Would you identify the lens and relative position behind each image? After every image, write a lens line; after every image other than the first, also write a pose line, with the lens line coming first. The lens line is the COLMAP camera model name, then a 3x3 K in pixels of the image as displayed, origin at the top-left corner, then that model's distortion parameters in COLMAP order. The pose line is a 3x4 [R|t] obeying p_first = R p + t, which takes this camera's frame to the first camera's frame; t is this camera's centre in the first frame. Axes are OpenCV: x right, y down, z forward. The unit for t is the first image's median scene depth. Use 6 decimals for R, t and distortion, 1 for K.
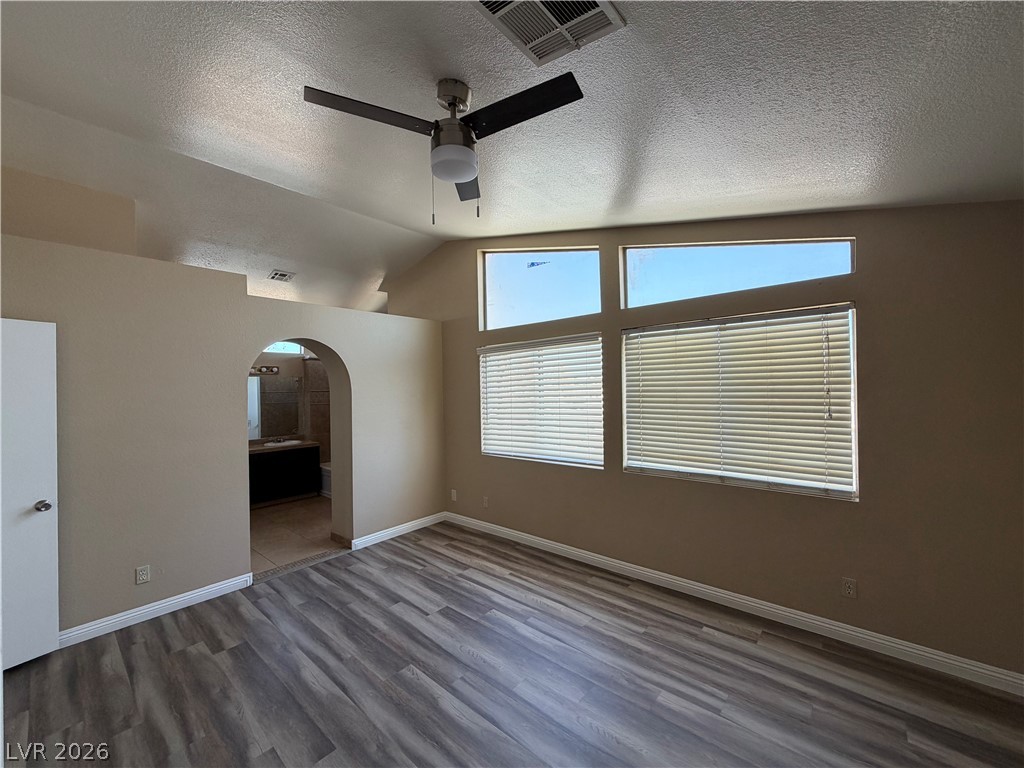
lens RADIAL K [[407.9, 0, 512.7], [0, 407.9, 385.6], [0, 0, 1]] dist [0.000012, 0.000173]
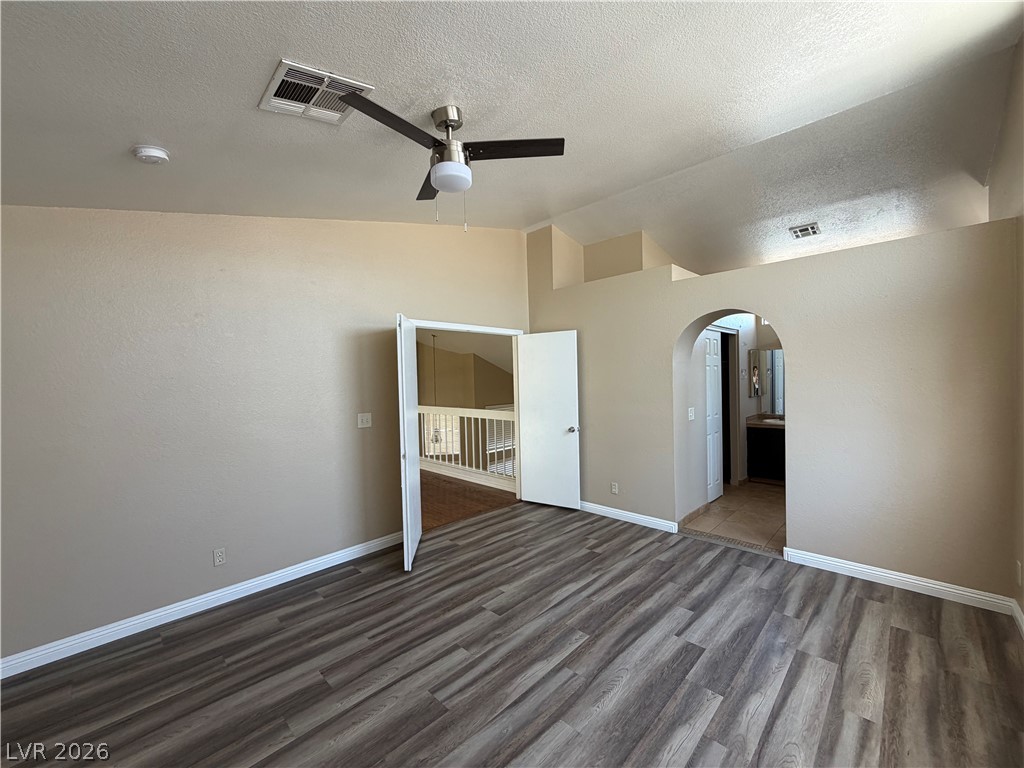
lens RADIAL K [[407.9, 0, 511.4], [0, 407.9, 379.3], [0, 0, 1]] dist [0.000012, 0.000173]
pose [[-0.057368, 0.026181, -0.998010, 0.590636], [0.034956, 0.999096, 0.024200, 0.007238], [0.997741, -0.033498, -0.058231, 0.683522]]
